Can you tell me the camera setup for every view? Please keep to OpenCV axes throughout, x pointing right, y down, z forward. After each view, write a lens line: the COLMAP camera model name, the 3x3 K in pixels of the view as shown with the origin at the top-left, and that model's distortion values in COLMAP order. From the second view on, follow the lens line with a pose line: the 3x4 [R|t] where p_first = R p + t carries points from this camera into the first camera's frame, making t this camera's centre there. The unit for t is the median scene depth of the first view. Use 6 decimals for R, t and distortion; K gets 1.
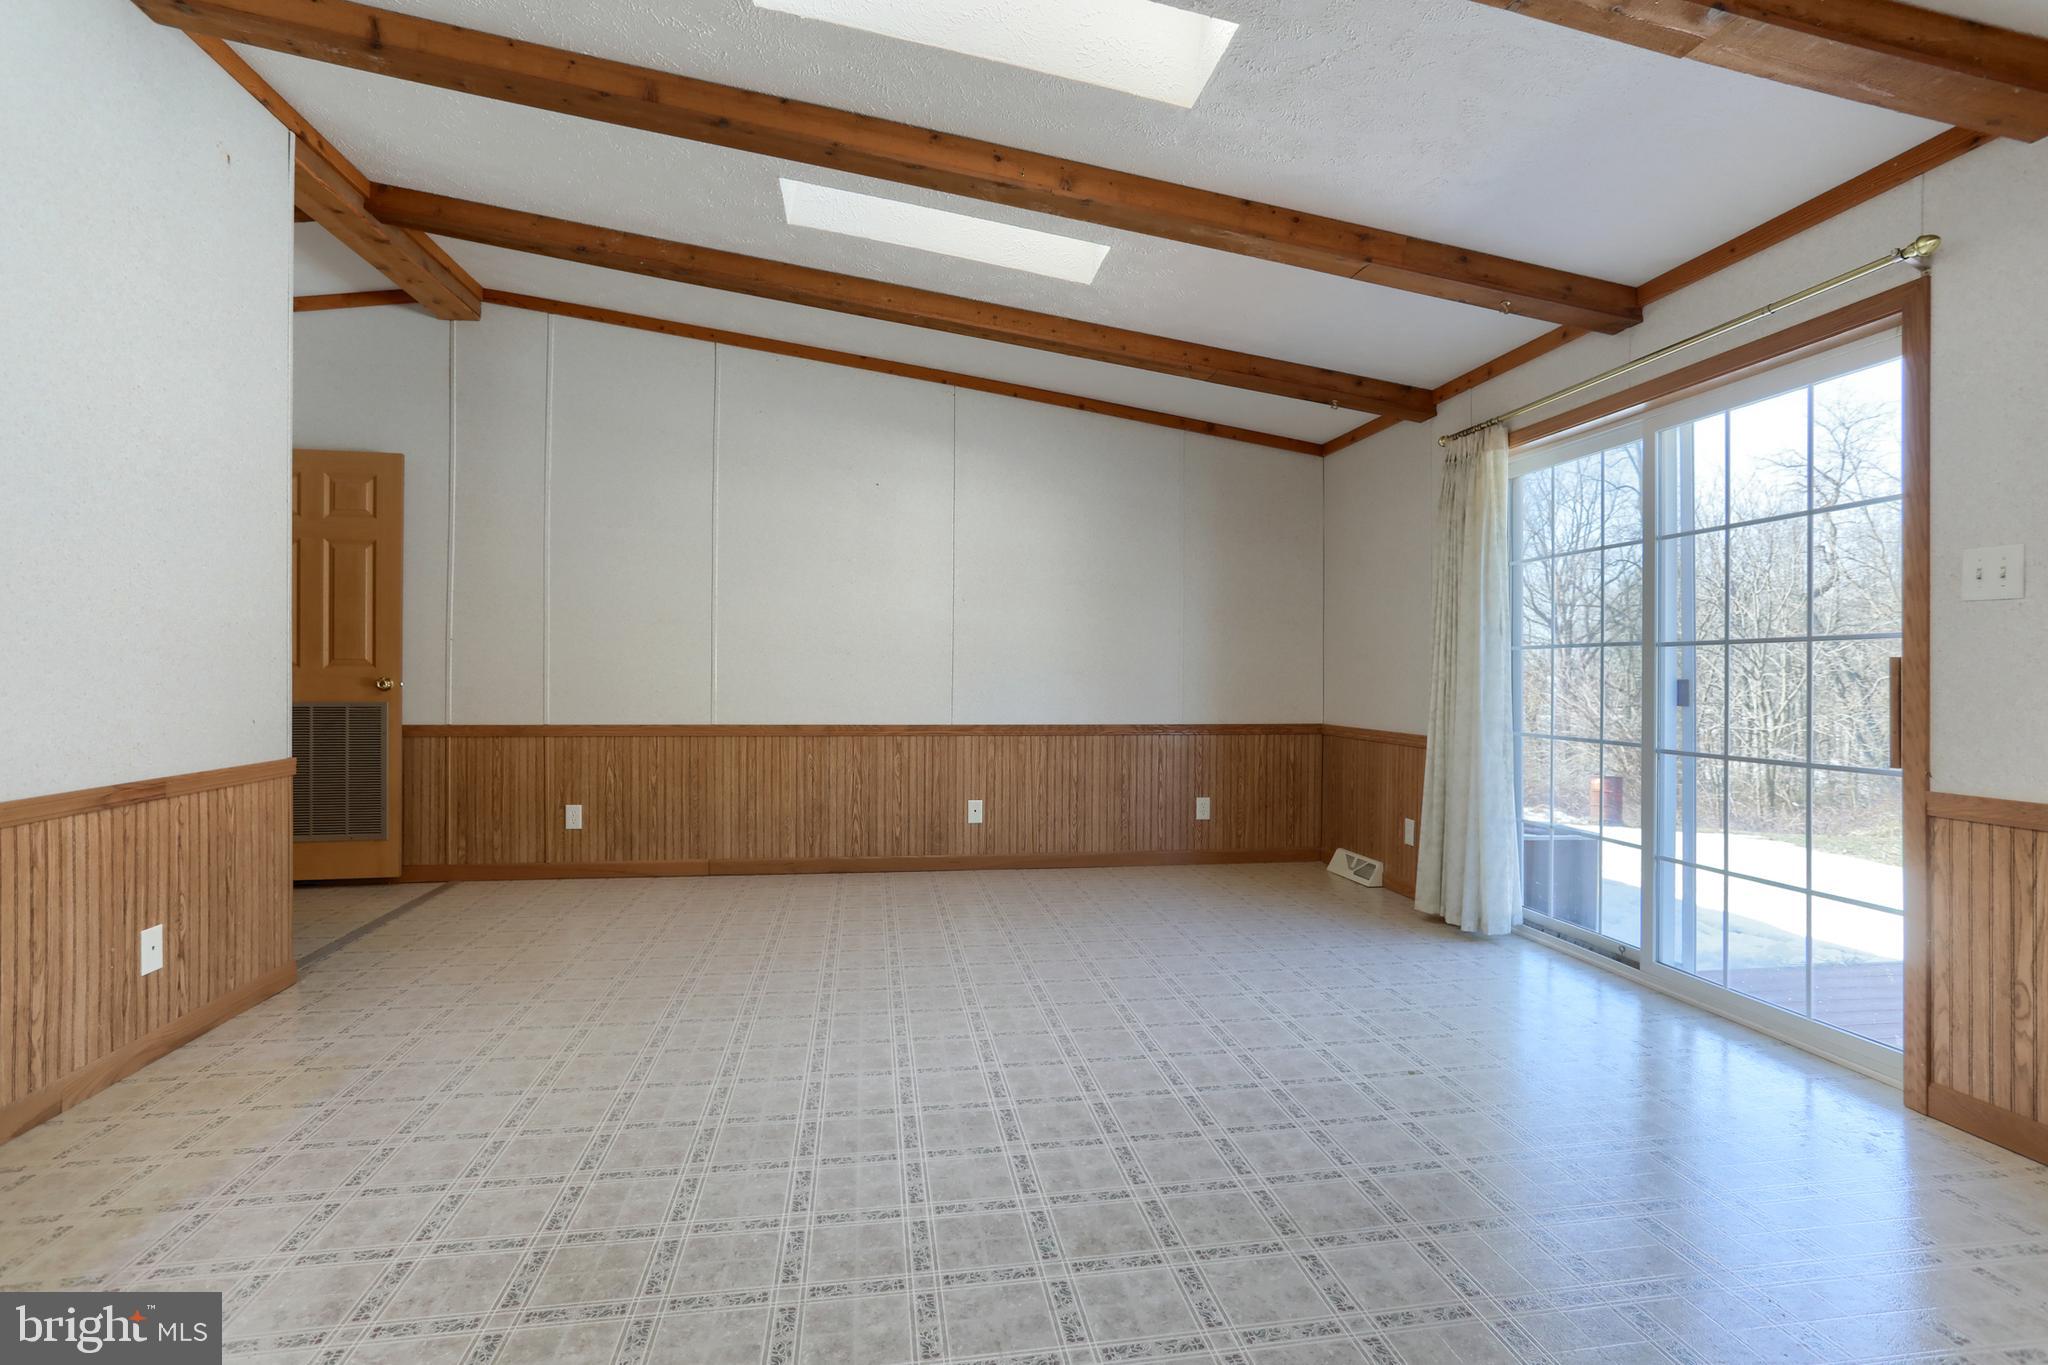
lens RADIAL K [[1014.4, 0, 1030.2], [0, 1014.4, 677.8], [0, 0, 1]] dist [-0.062420, 0.043455]
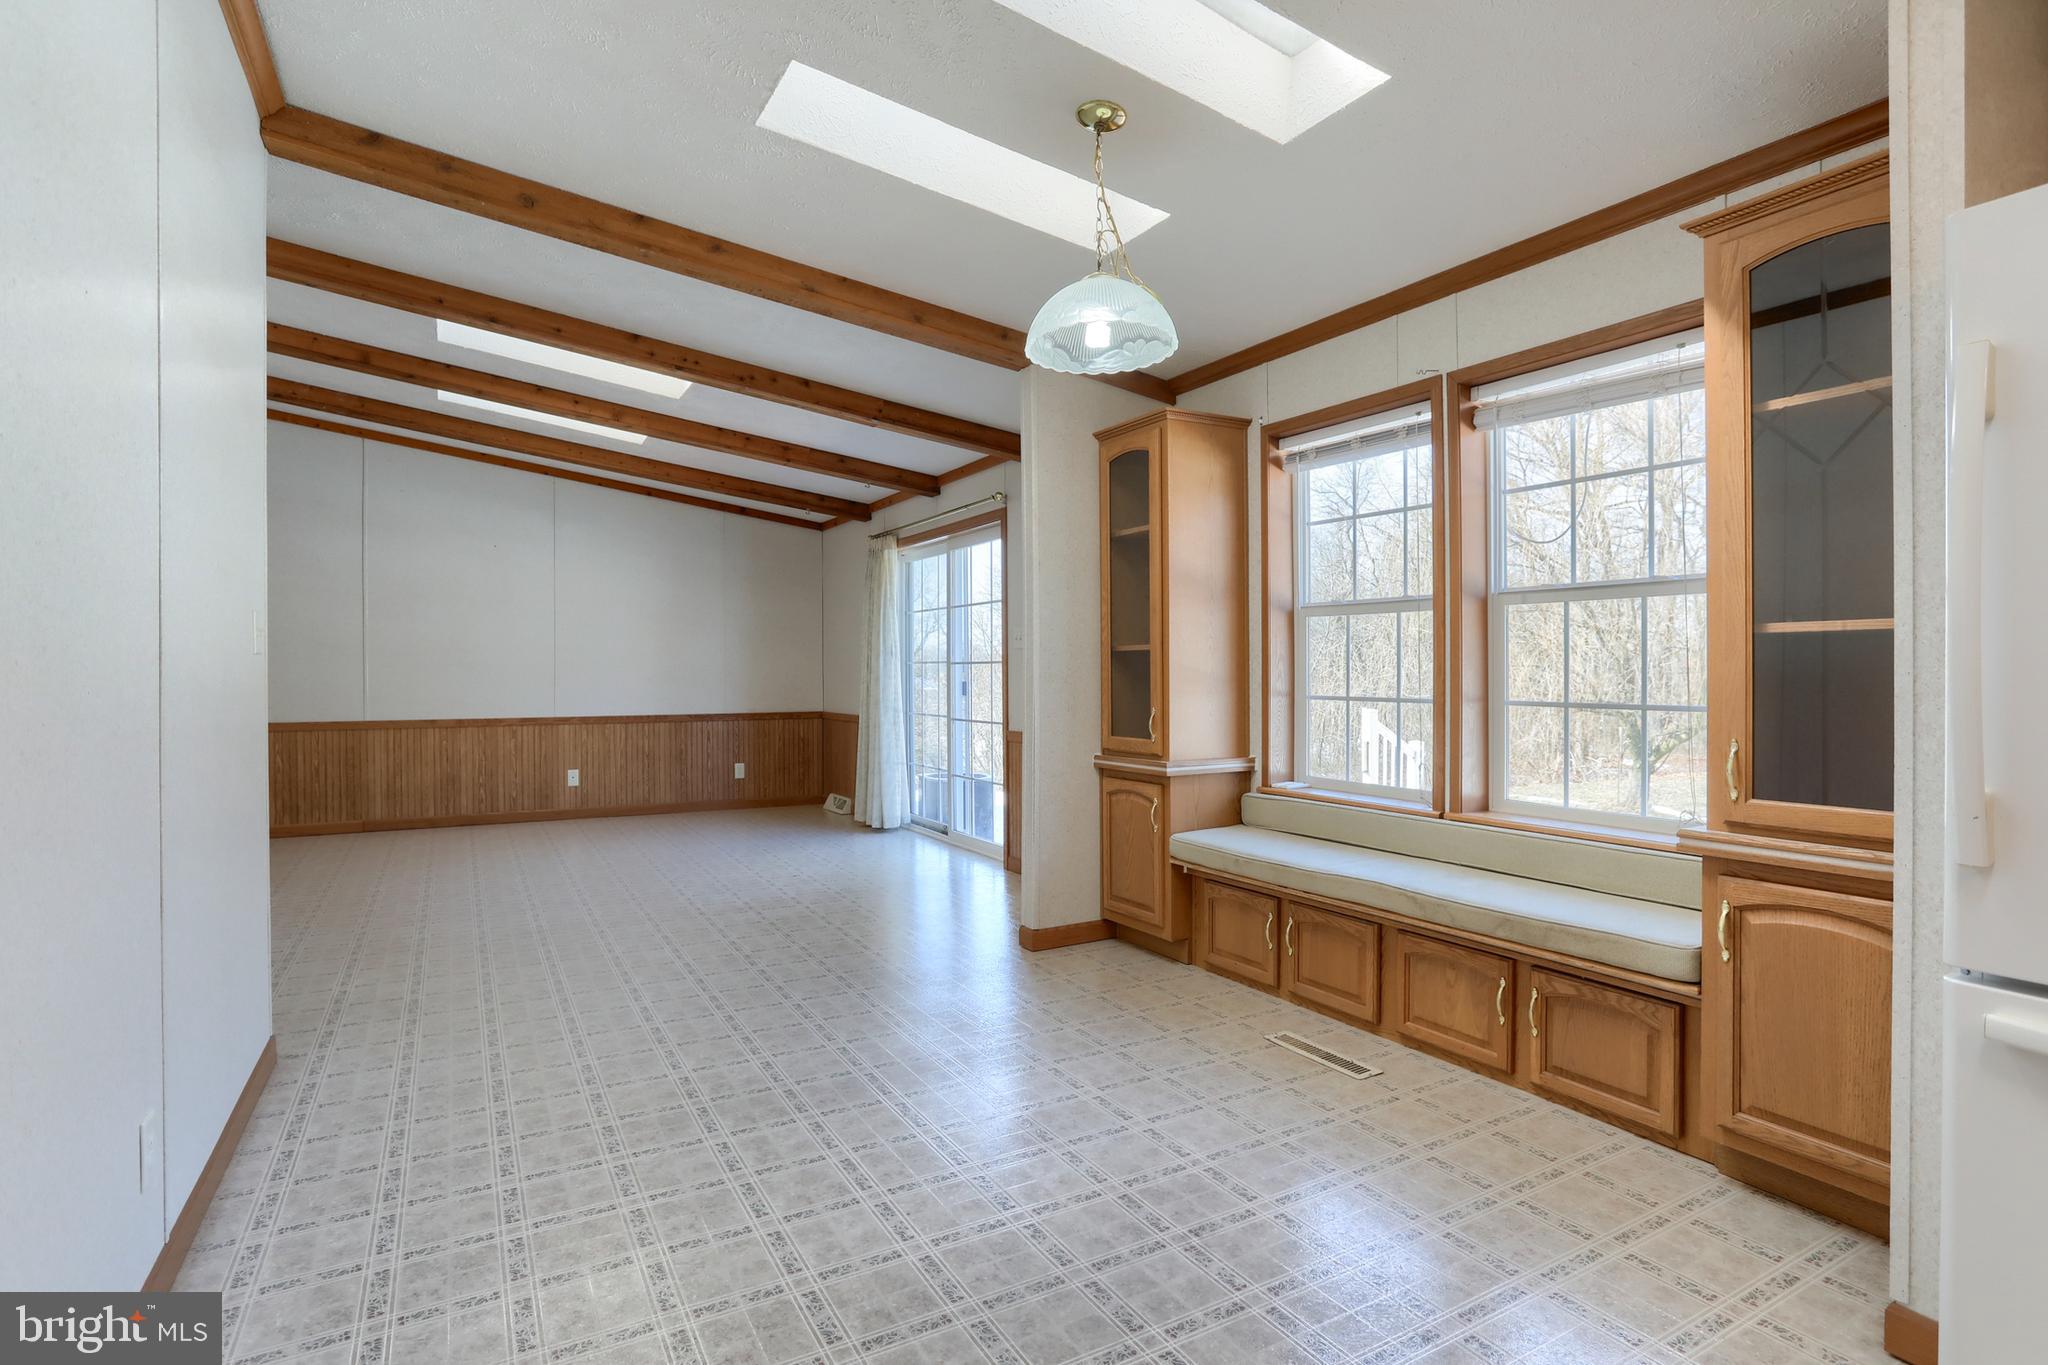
lens RADIAL K [[1050.3, 0, 1024.0], [0, 1050.3, 682.5], [0, 0, 1]] dist [-0.070739, 0.049908]
pose [[0.941101, -0.012508, 0.337893, 0.054712], [0.009918, 0.999907, 0.009392, -0.009702], [-0.337979, -0.005488, 0.941138, -0.627634]]
